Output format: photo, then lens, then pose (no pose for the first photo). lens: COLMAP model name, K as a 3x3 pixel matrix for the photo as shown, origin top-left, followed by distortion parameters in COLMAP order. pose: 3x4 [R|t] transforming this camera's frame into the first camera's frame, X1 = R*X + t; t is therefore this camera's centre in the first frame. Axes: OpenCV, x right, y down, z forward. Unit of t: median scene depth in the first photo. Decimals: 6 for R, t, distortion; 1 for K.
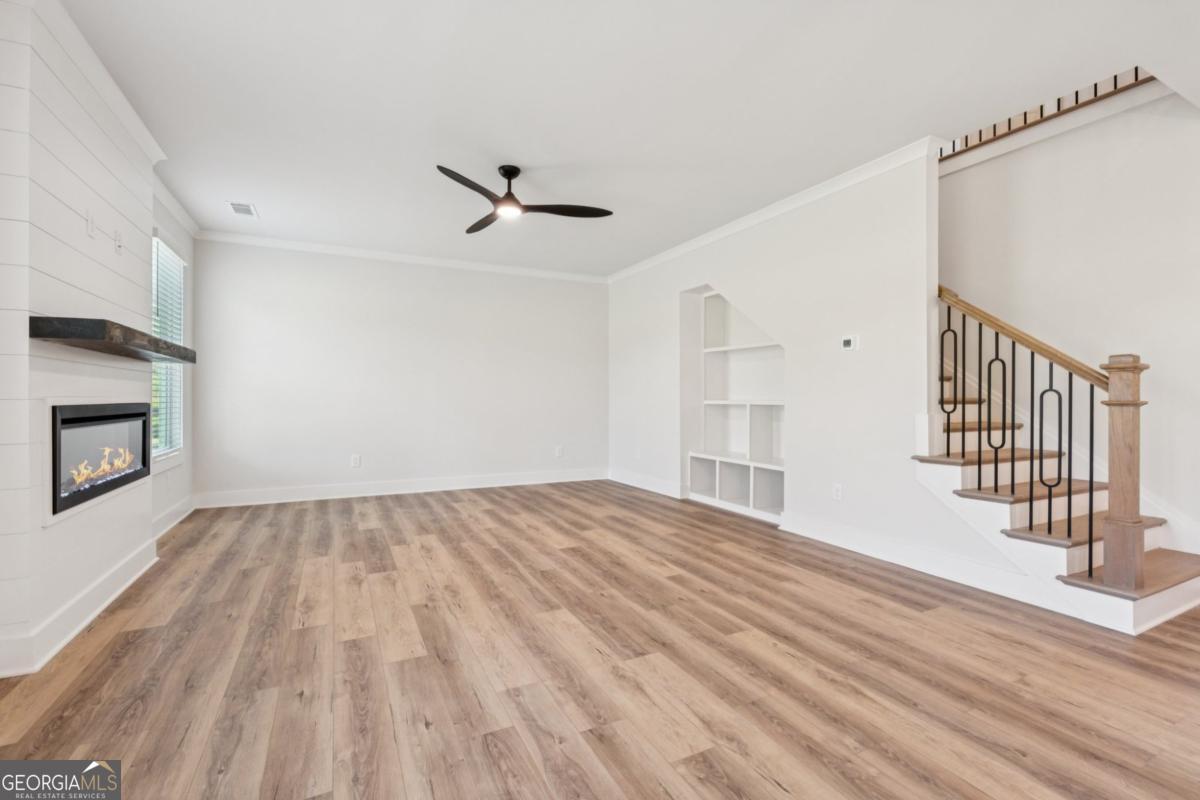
lens RADIAL K [[522.3, 0, 596.6], [0, 522.3, 395.2], [0, 0, 1]] dist [-0.003614, -0.000021]
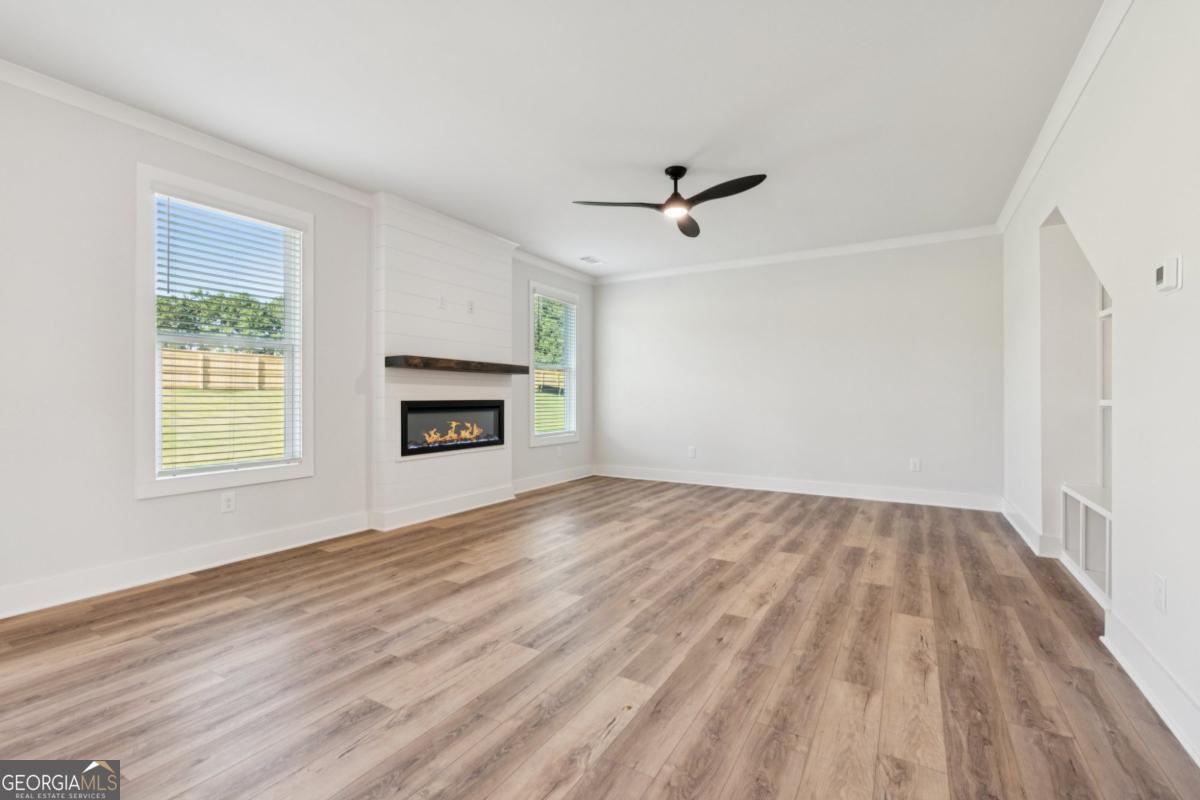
lens RADIAL K [[522.3, 0, 609.2], [0, 522.3, 397.7], [0, 0, 1]] dist [-0.003614, -0.000021]
pose [[0.549178, -0.000494, -0.835705, 0.725741], [0.005821, 0.999978, 0.003235, 0.003941], [0.835685, -0.006641, 0.549168, 0.400854]]
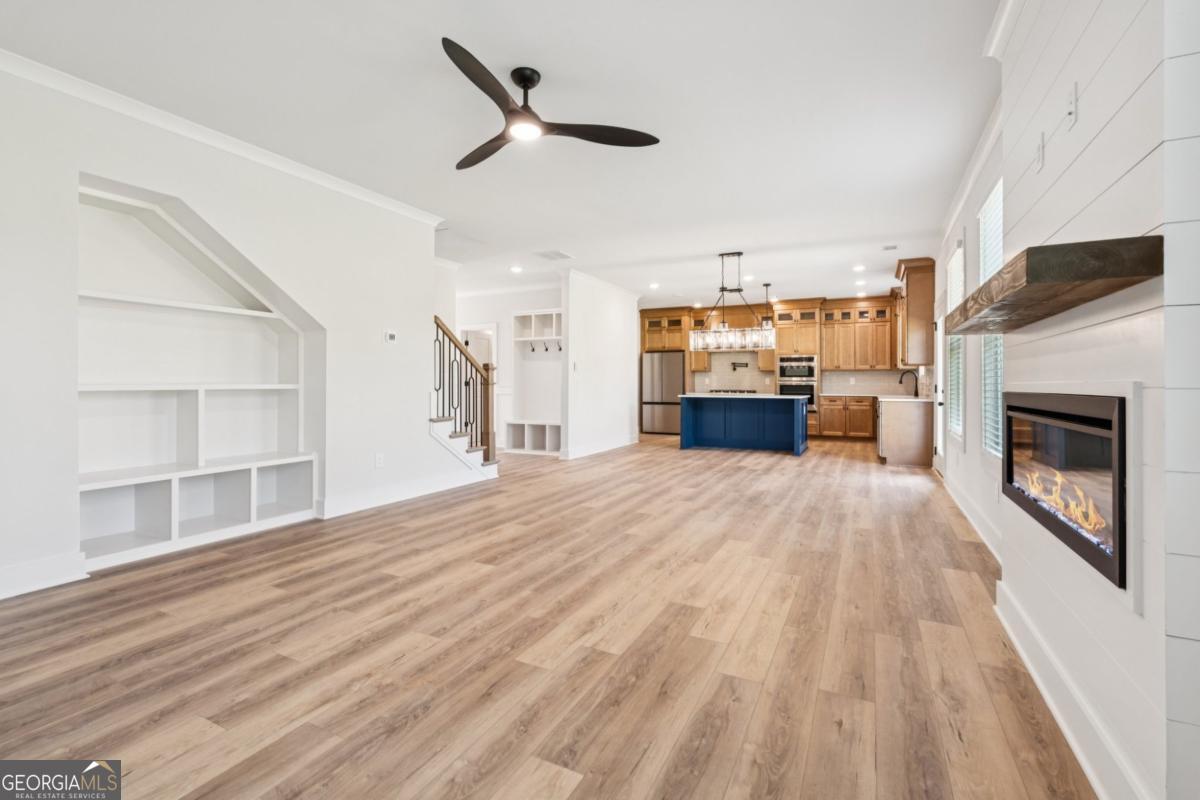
lens RADIAL K [[522.3, 0, 598.1], [0, 522.3, 385.2], [0, 0, 1]] dist [-0.003614, -0.000021]
pose [[-0.584872, -0.007111, 0.811095, -0.991489], [-0.009579, 0.999952, 0.001859, 0.007976], [-0.811069, -0.006682, -0.584912, 1.612419]]
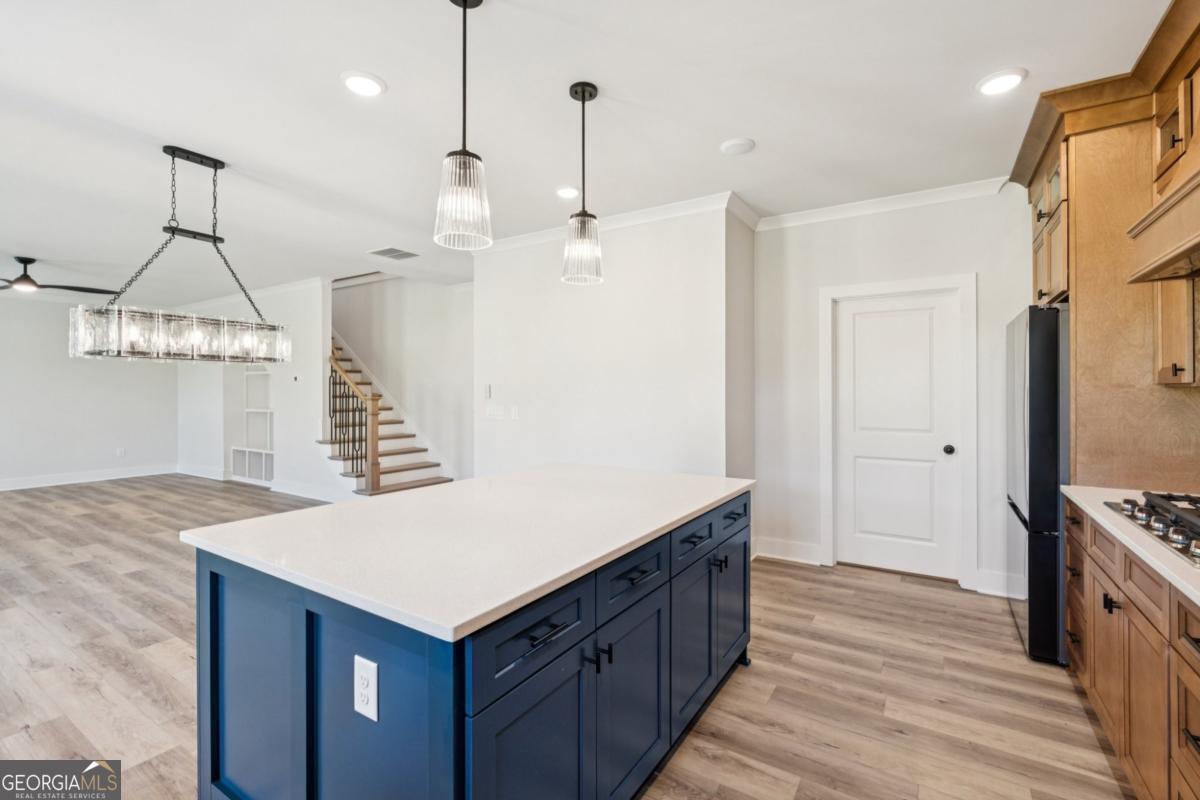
lens RADIAL K [[522.3, 0, 595.7], [0, 522.3, 388.7], [0, 0, 1]] dist [-0.003614, -0.000021]
pose [[0.856340, -0.004054, 0.516396, 0.531684], [0.003410, 0.999992, 0.002195, -0.082010], [-0.516401, -0.000119, 0.856347, -1.265104]]
